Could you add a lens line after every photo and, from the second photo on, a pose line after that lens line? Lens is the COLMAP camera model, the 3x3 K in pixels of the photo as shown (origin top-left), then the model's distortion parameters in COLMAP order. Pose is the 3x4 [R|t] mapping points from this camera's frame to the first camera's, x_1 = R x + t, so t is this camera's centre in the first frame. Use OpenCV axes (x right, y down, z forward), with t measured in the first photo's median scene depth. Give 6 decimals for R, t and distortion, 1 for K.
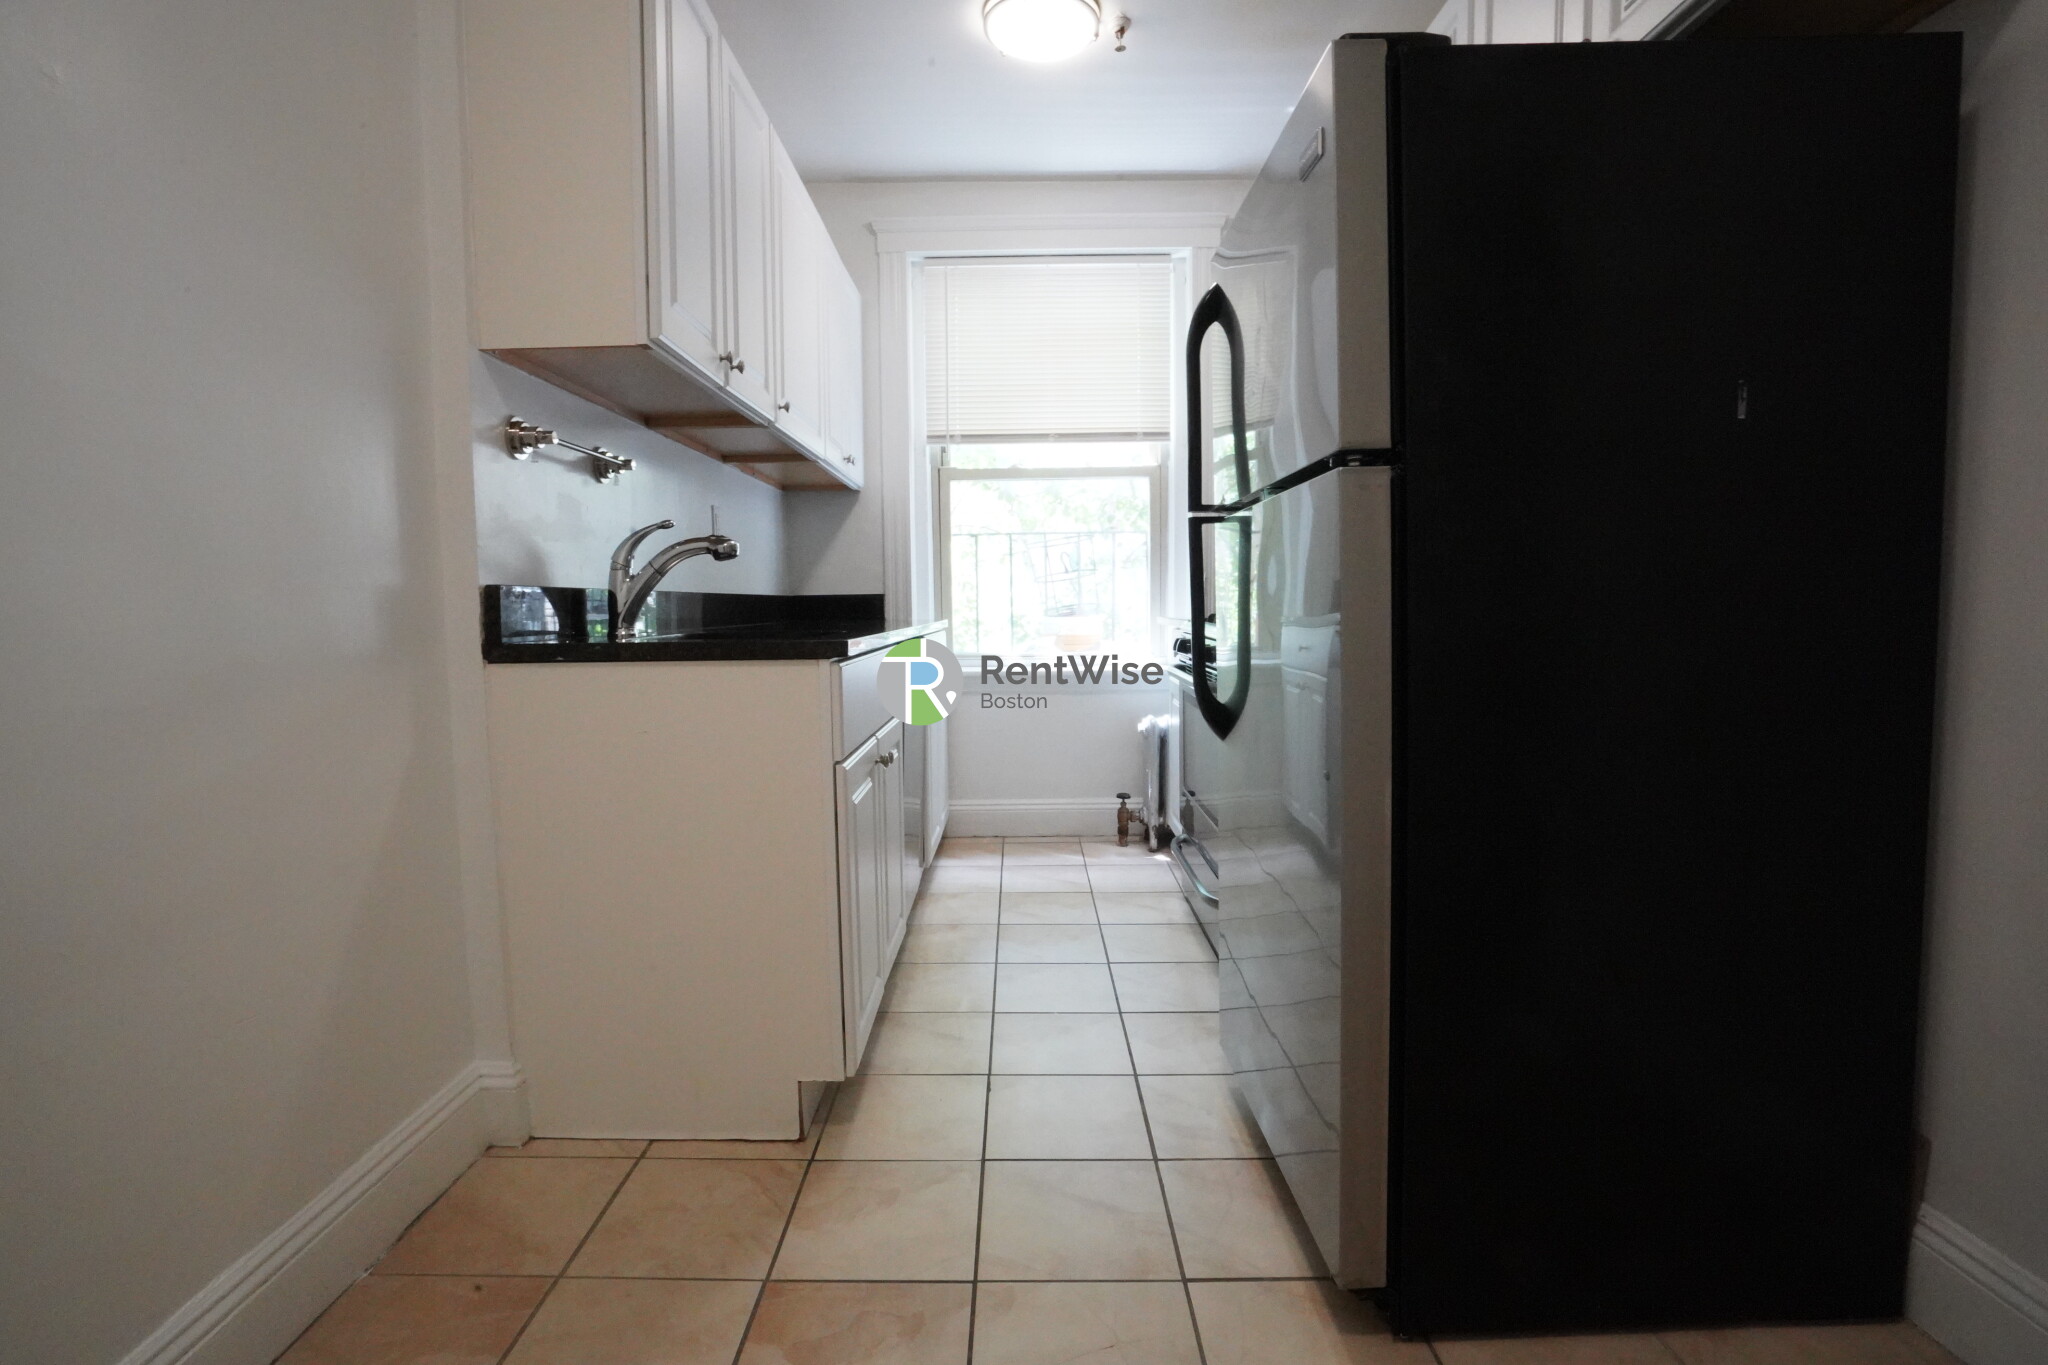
lens RADIAL K [[941.9, 0, 1024.0], [0, 941.9, 682.5], [0, 0, 1]] dist [-0.061503, 0.021281]
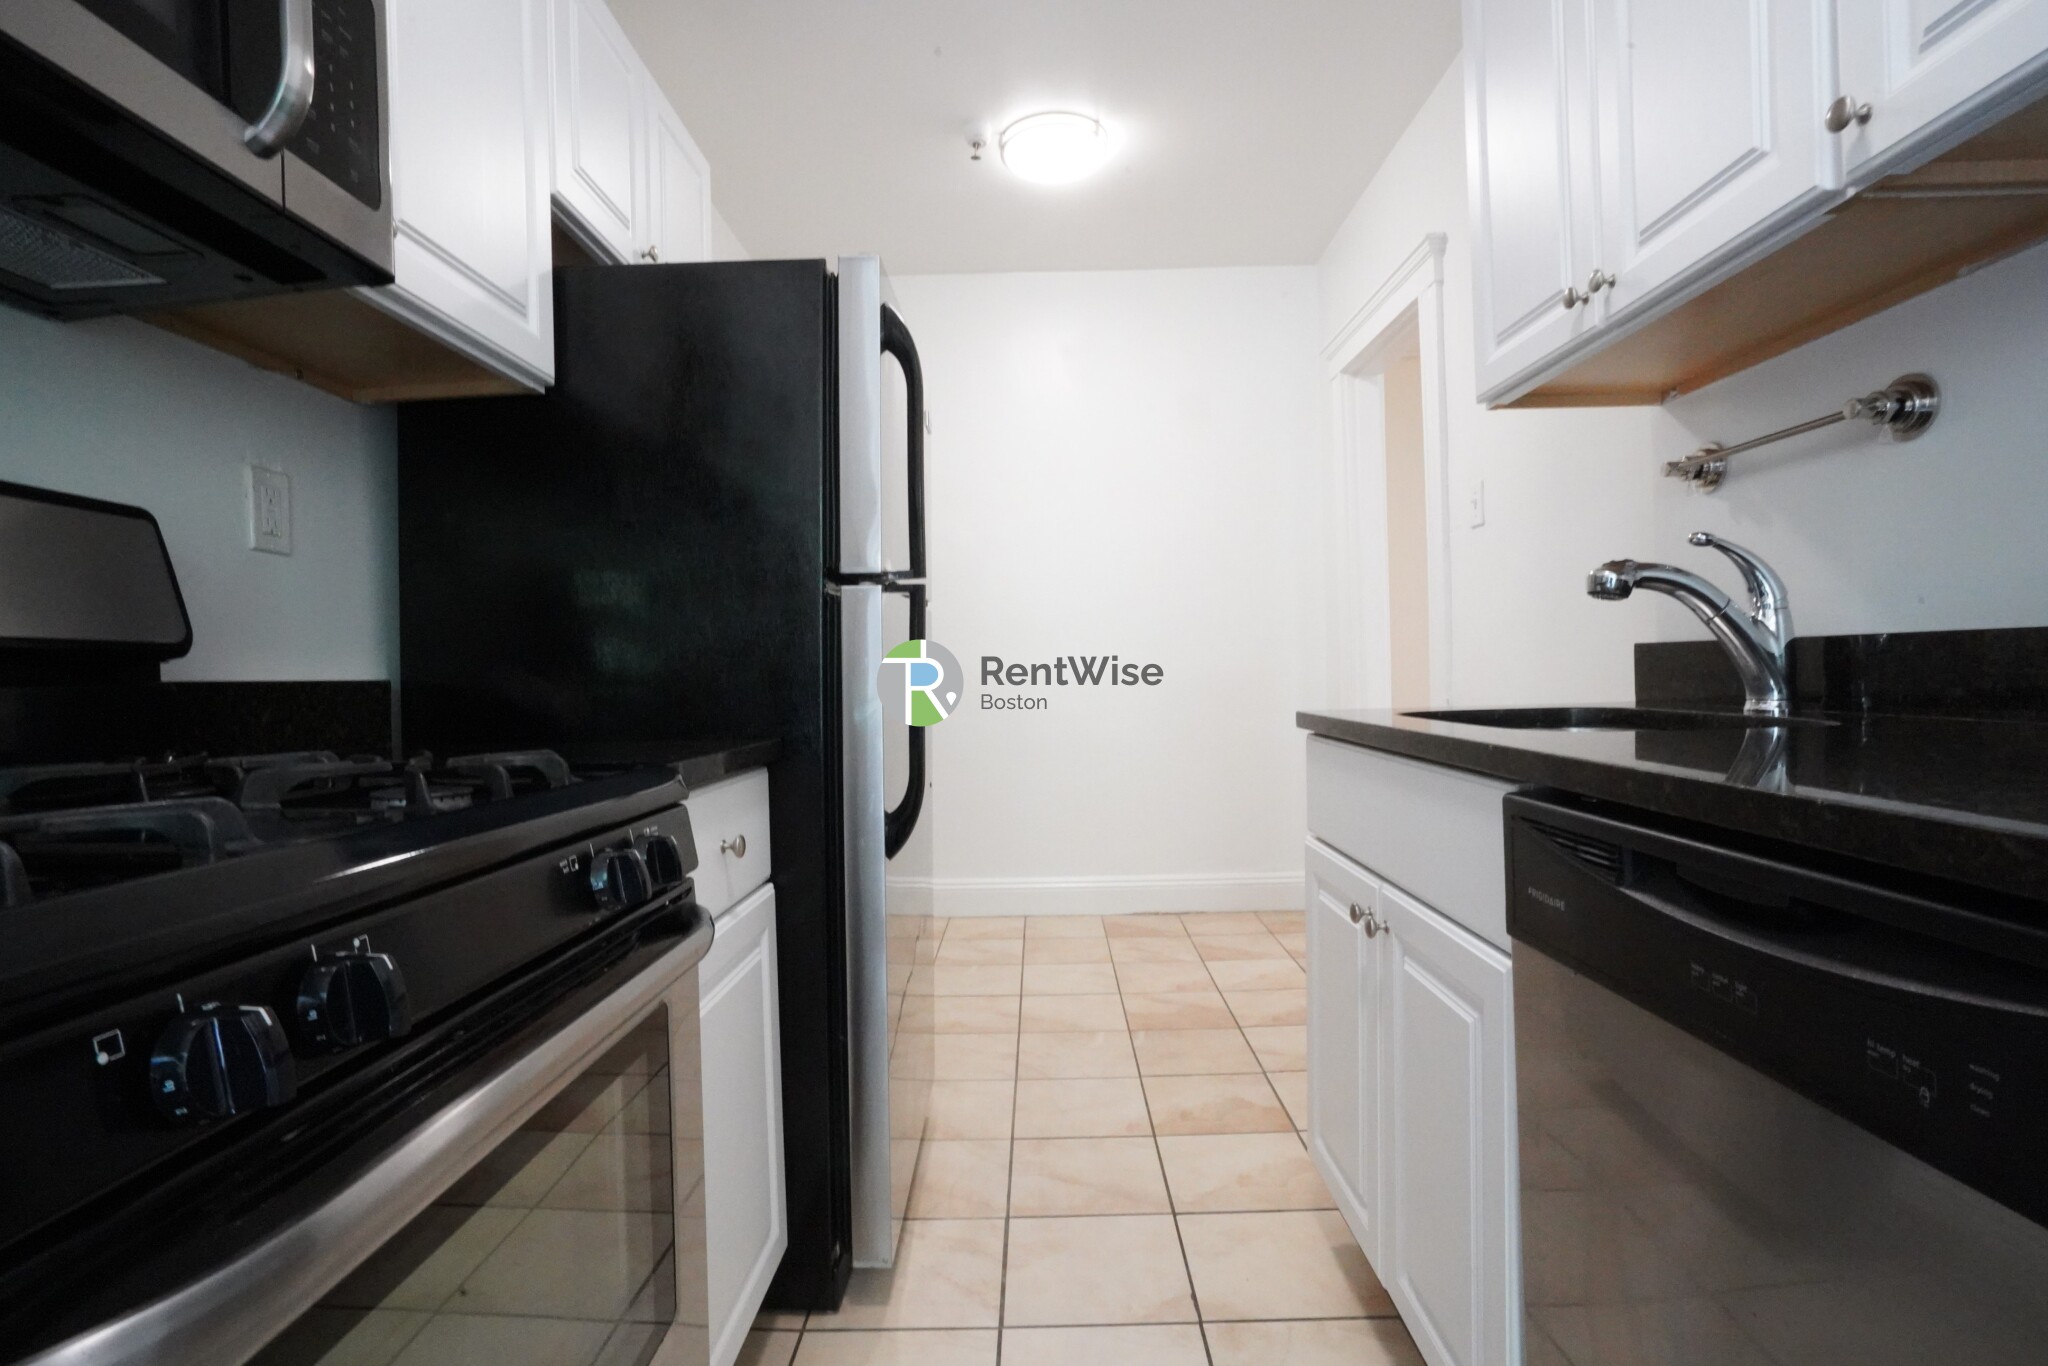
lens RADIAL K [[981.6, 0, 1002.2], [0, 981.6, 684.8], [0, 0, 1]] dist [-0.066274, 0.029150]
pose [[-0.999068, 0.033561, 0.027158, 0.043192], [0.035925, 0.995124, 0.091861, -0.080150], [-0.023943, 0.092751, -0.995401, 0.880885]]
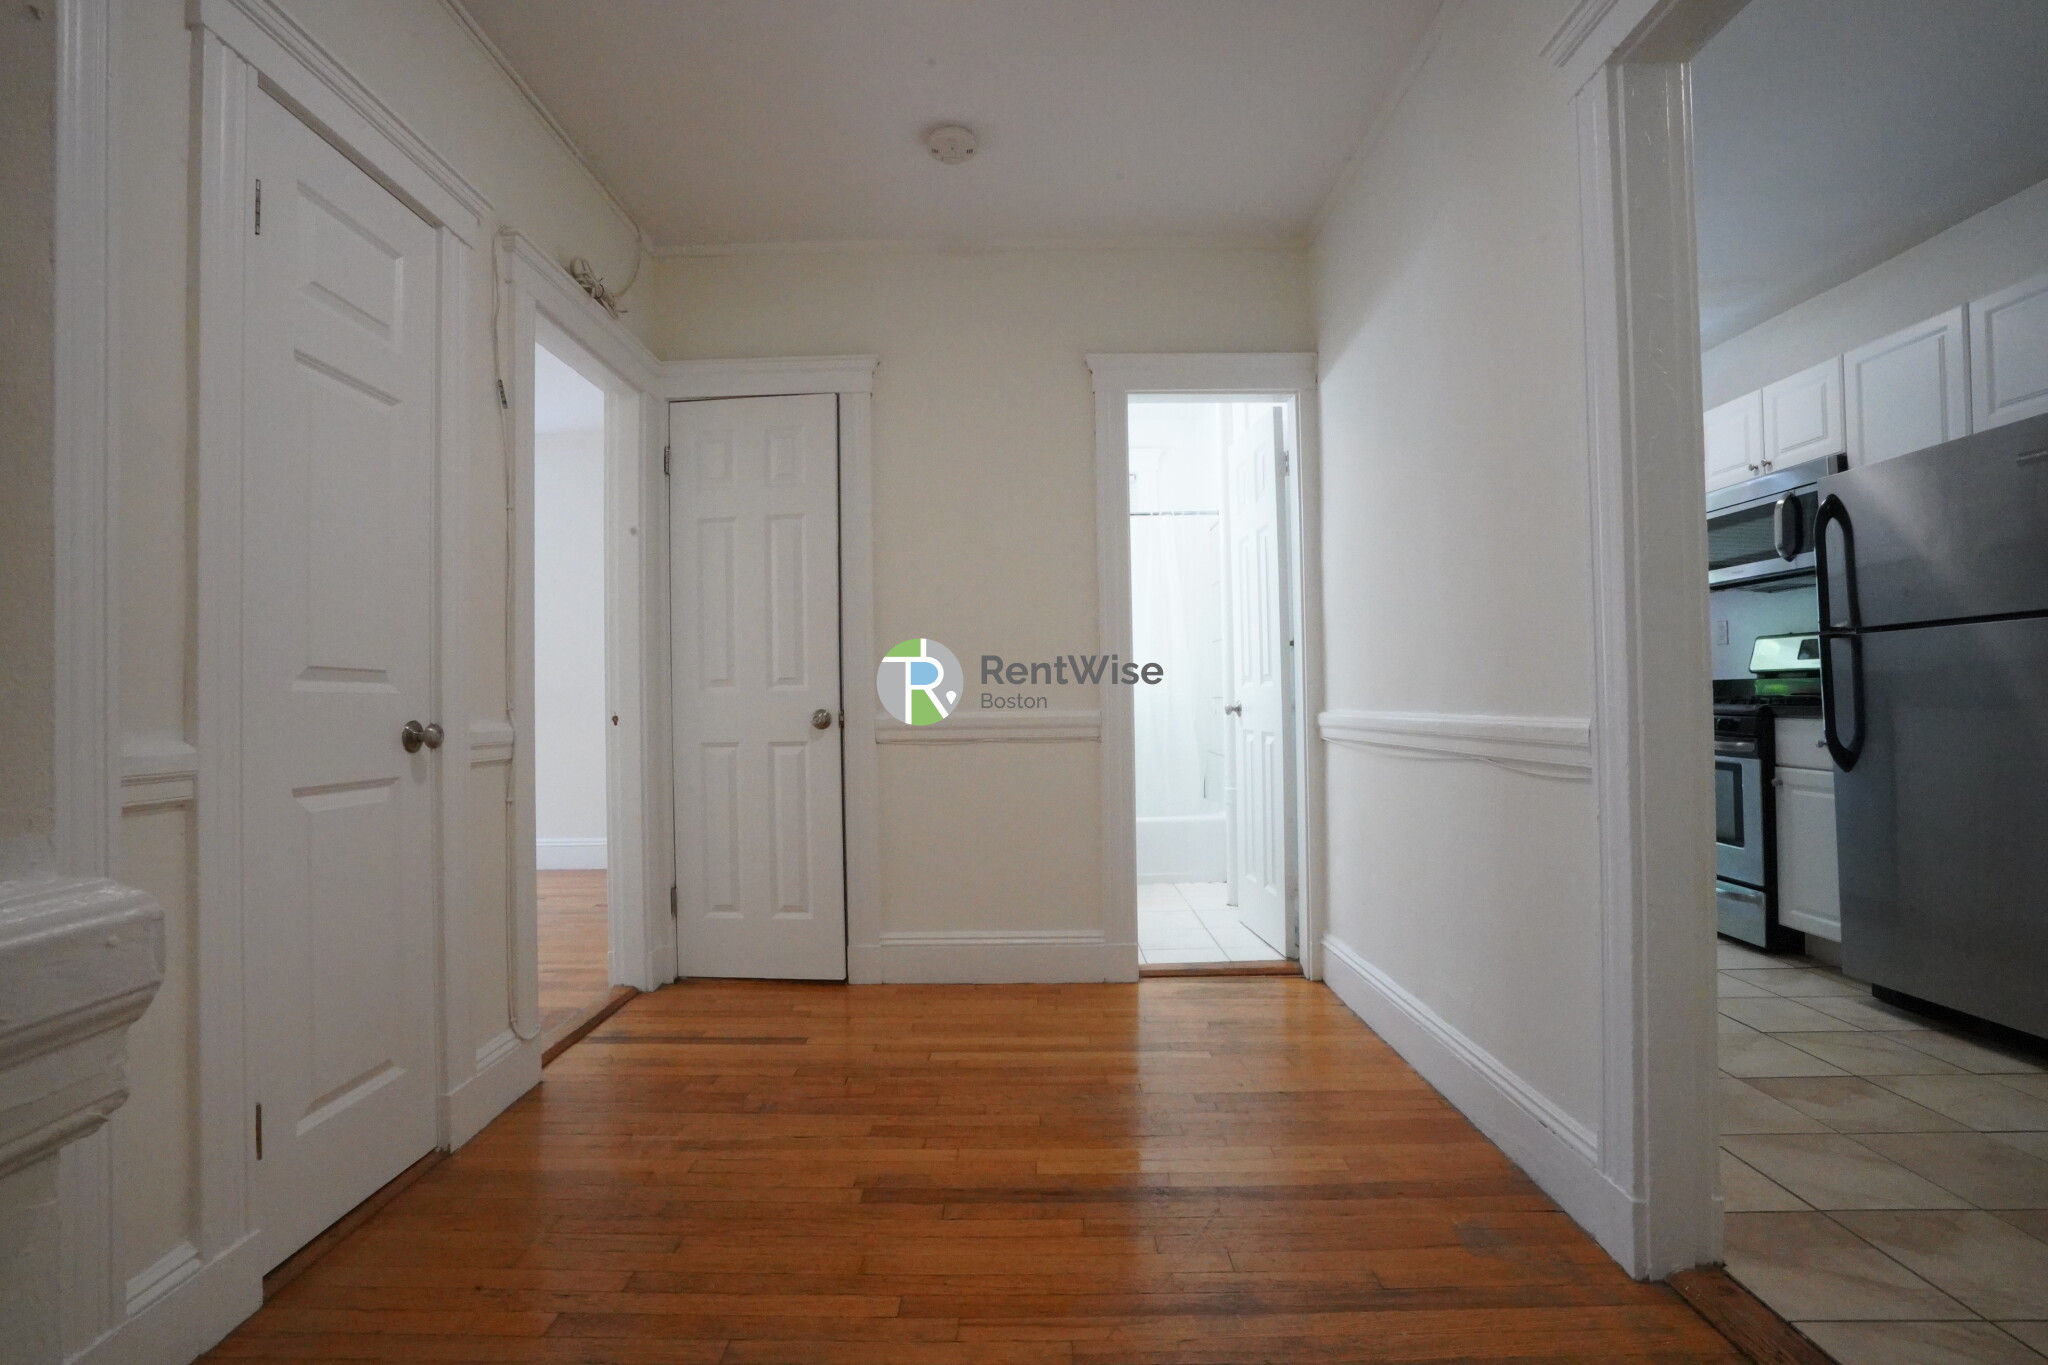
lens RADIAL K [[941.9, 0, 1024.0], [0, 941.9, 682.5], [0, 0, 1]] dist [-0.061503, 0.021281]
pose [[0.999820, -0.007056, -0.017592, -0.562615], [0.005309, 0.995230, -0.097415, 0.024942], [0.018196, 0.097304, 0.995088, -0.282143]]
